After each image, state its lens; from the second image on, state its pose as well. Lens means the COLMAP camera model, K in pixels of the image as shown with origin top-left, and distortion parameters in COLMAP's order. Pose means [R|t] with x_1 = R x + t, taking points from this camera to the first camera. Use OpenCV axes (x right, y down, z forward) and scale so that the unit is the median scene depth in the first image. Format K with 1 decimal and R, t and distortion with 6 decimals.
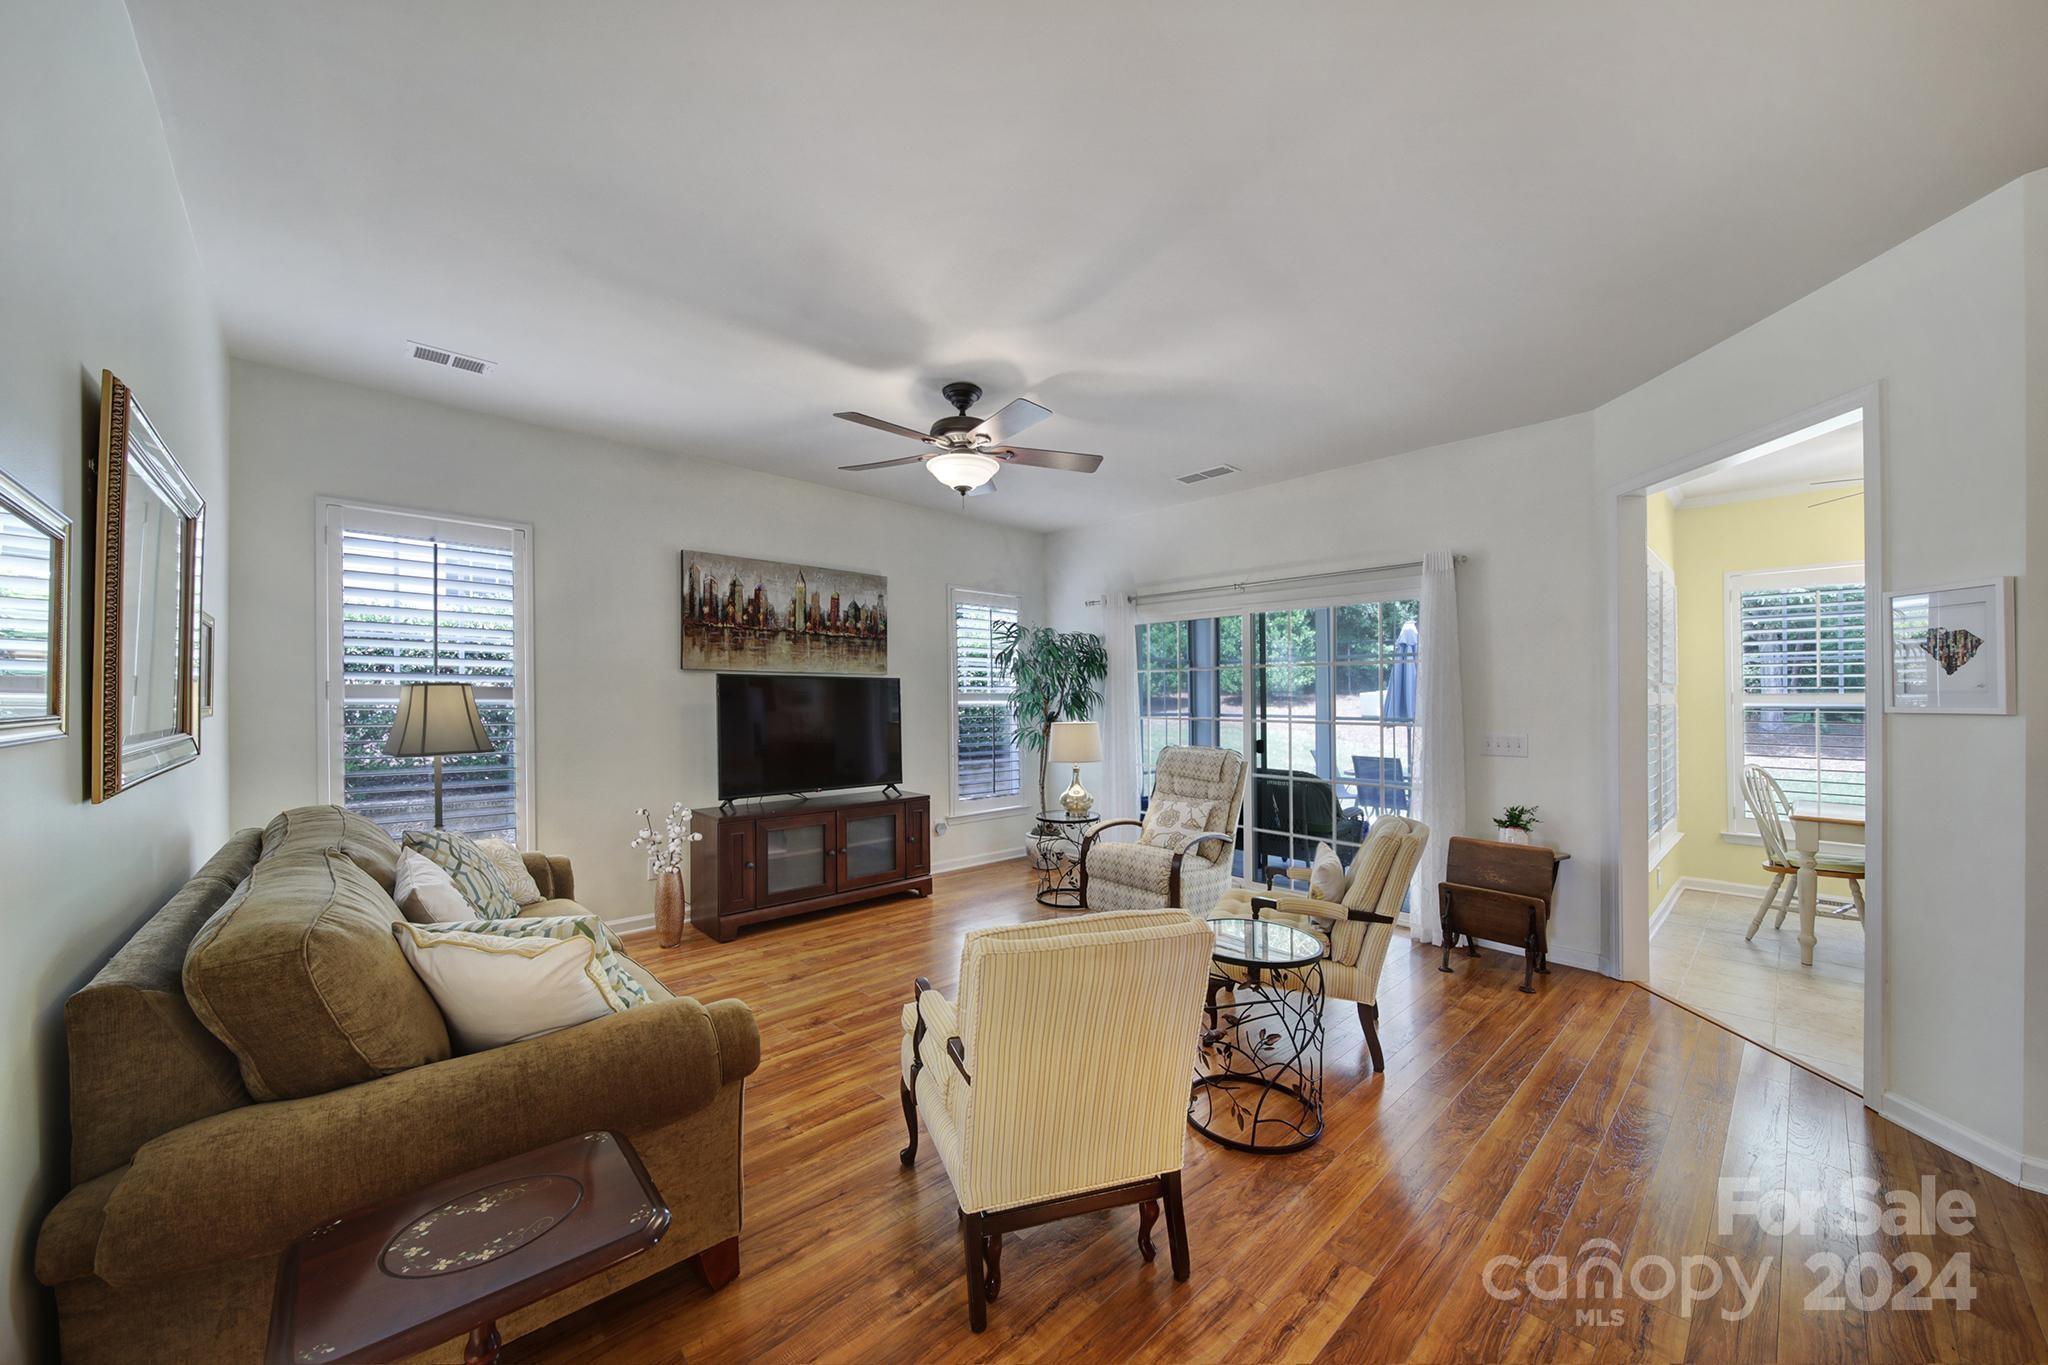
lens RADIAL K [[722.6, 0, 997.4], [0, 722.6, 686.5], [0, 0, 1]] dist [0.002402, -0.002070]
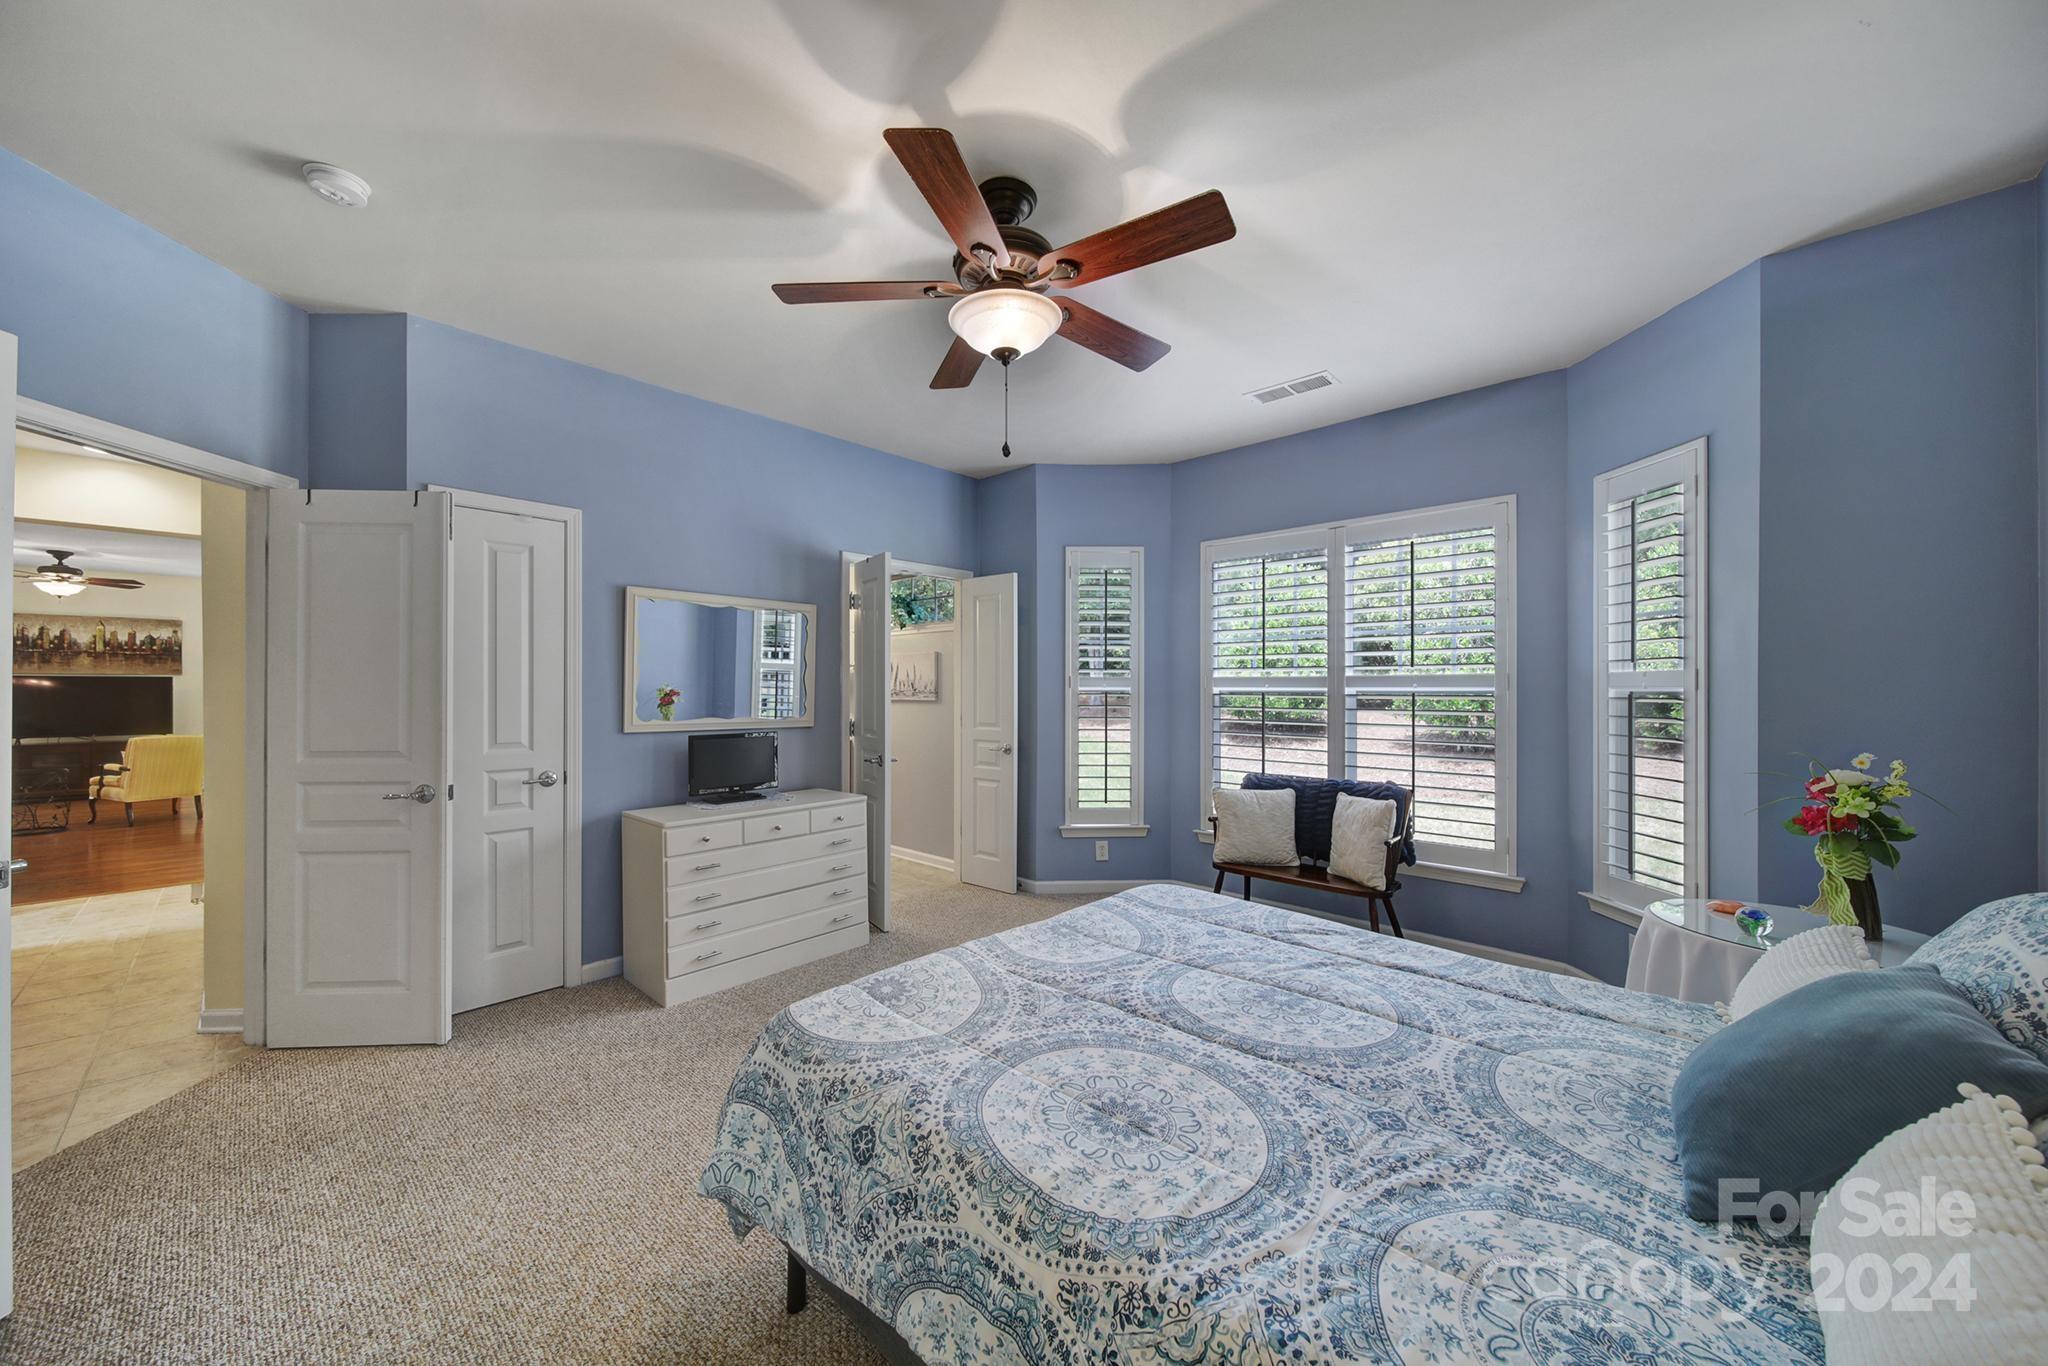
lens RADIAL K [[722.6, 0, 1008.4], [0, 722.6, 685.2], [0, 0, 1]] dist [0.002402, -0.002070]
pose [[0.996889, -0.002403, 0.078787, 2.158162], [0.001430, 0.999922, 0.012393, -0.011035], [-0.078810, -0.012242, 0.996814, -1.185830]]
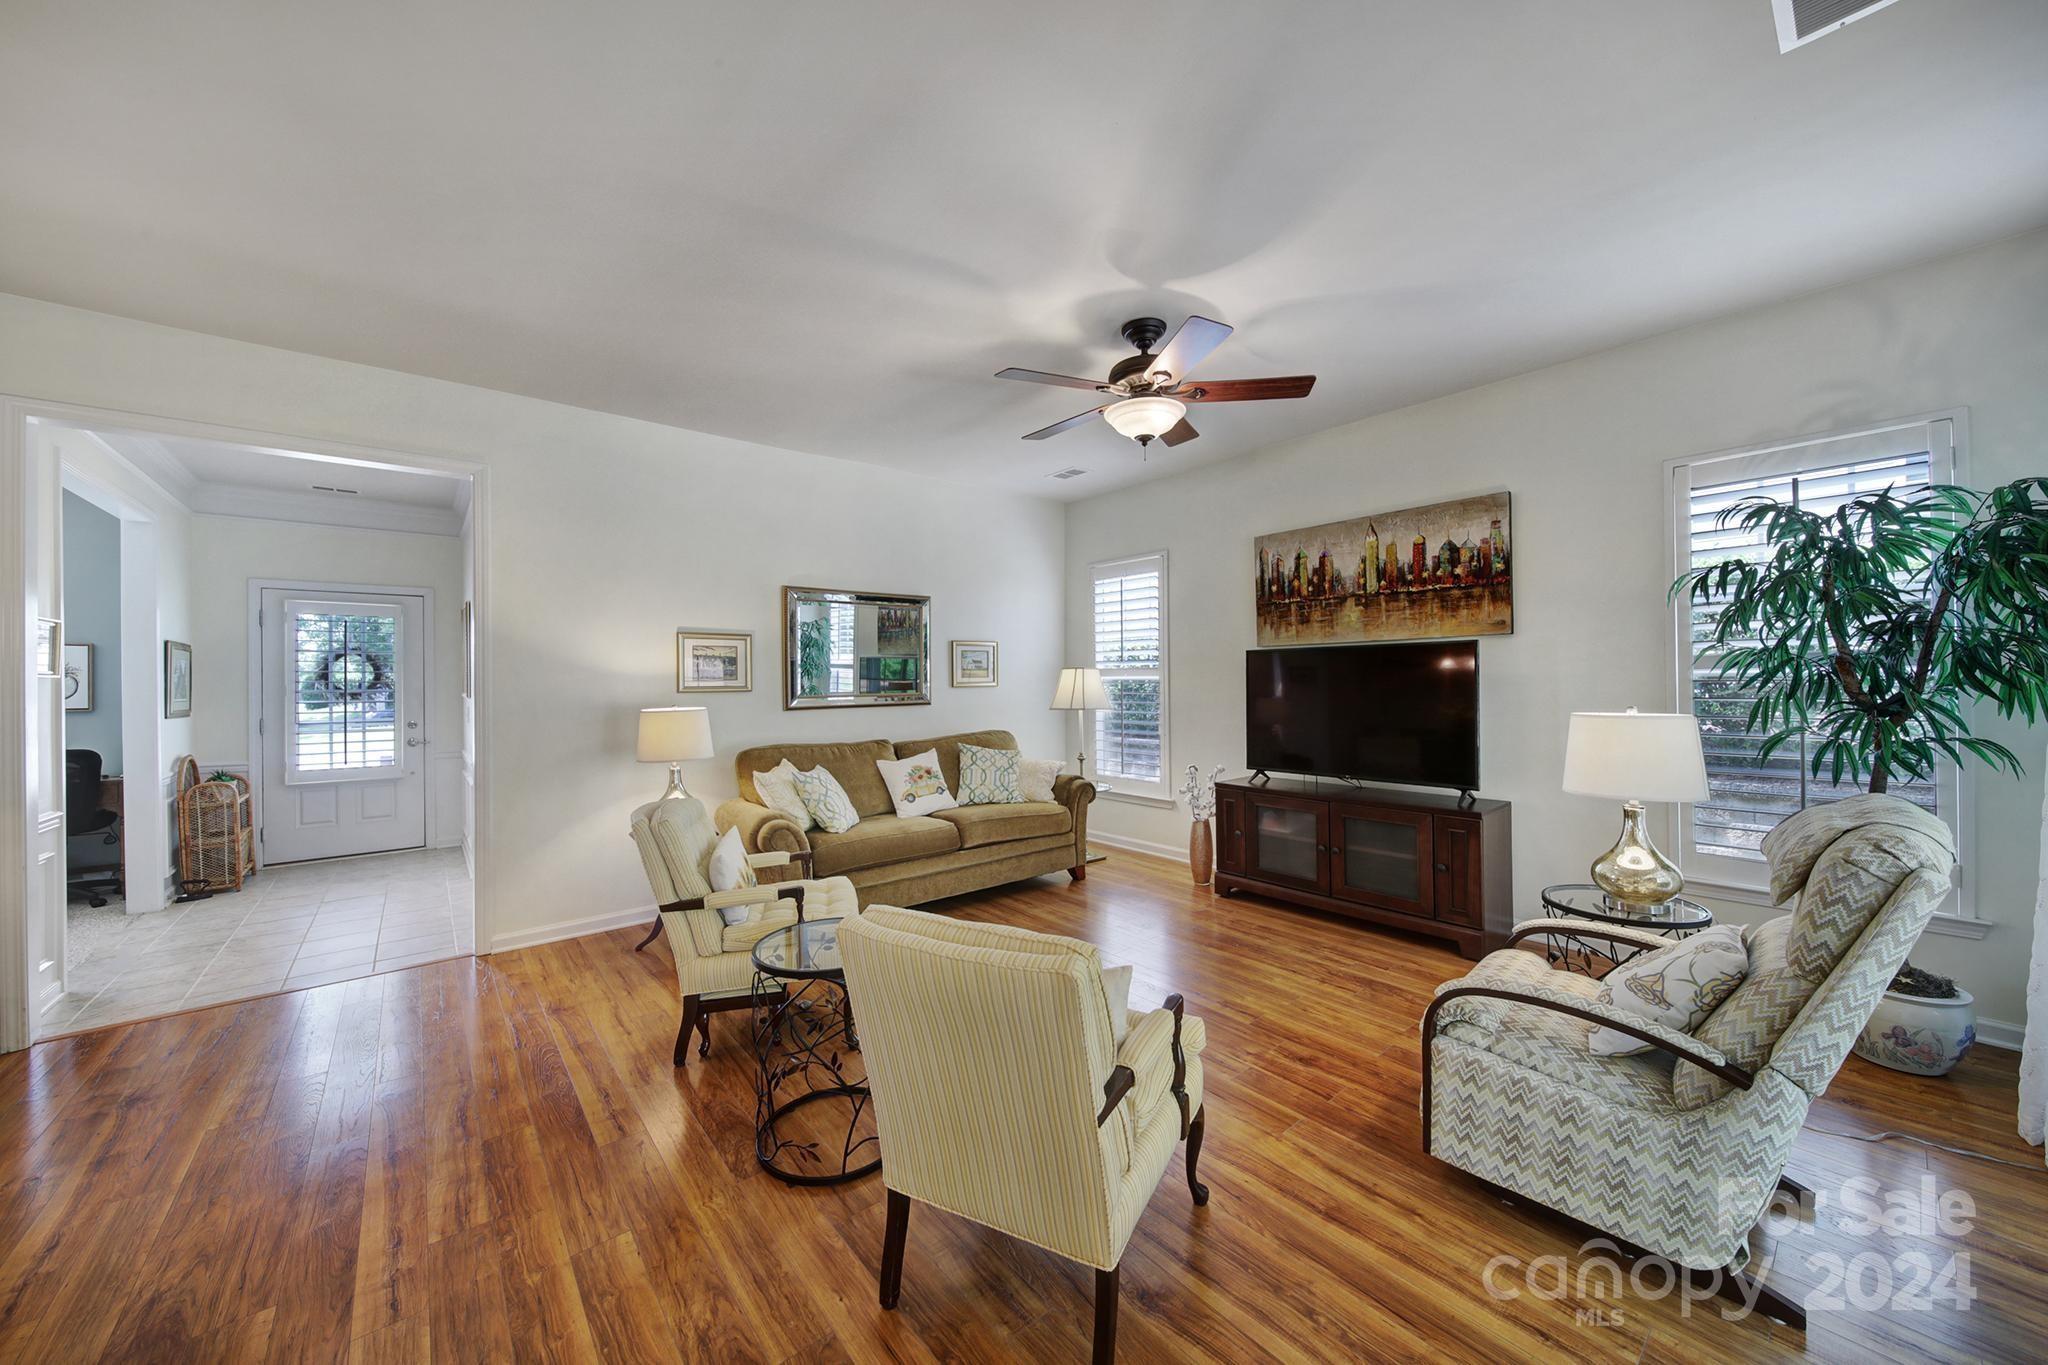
lens RADIAL K [[722.6, 0, 1030.2], [0, 722.6, 677.3], [0, 0, 1]] dist [0.002402, -0.002070]
pose [[-0.026137, -0.003731, -0.999651, 0.660111], [0.030944, 0.999511, -0.004540, 0.016511], [0.999179, -0.031052, -0.026009, 0.680108]]
